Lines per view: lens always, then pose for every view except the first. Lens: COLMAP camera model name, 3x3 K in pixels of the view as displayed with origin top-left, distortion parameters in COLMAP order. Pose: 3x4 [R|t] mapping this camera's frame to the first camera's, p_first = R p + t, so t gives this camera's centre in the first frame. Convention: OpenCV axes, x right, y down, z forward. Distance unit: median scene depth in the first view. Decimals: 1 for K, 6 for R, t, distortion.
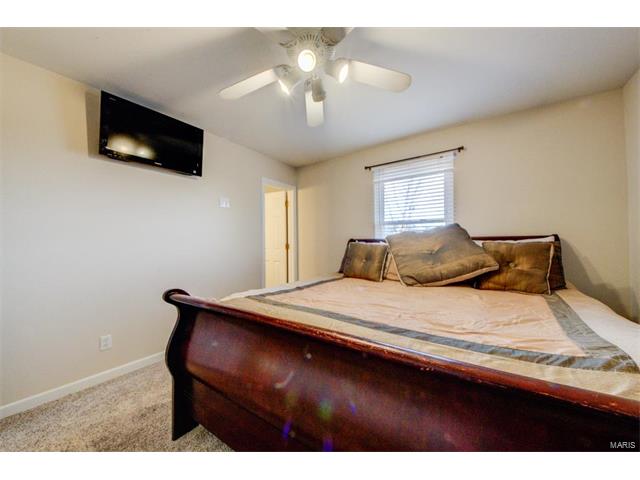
lens RADIAL K [[234.8, 0, 315.7], [0, 234.8, 240.4], [0, 0, 1]] dist [0.000737, -0.000407]
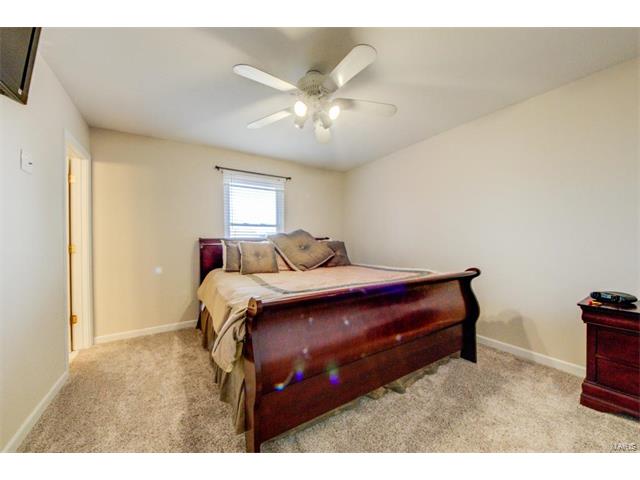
lens RADIAL K [[234.8, 0, 315.7], [0, 234.8, 240.4], [0, 0, 1]] dist [0.000737, -0.000407]
pose [[0.381362, -0.001094, 0.924425, -0.646098], [-0.008901, 0.999949, 0.004855, -0.005741], [-0.924383, -0.010080, 0.381332, 0.254451]]
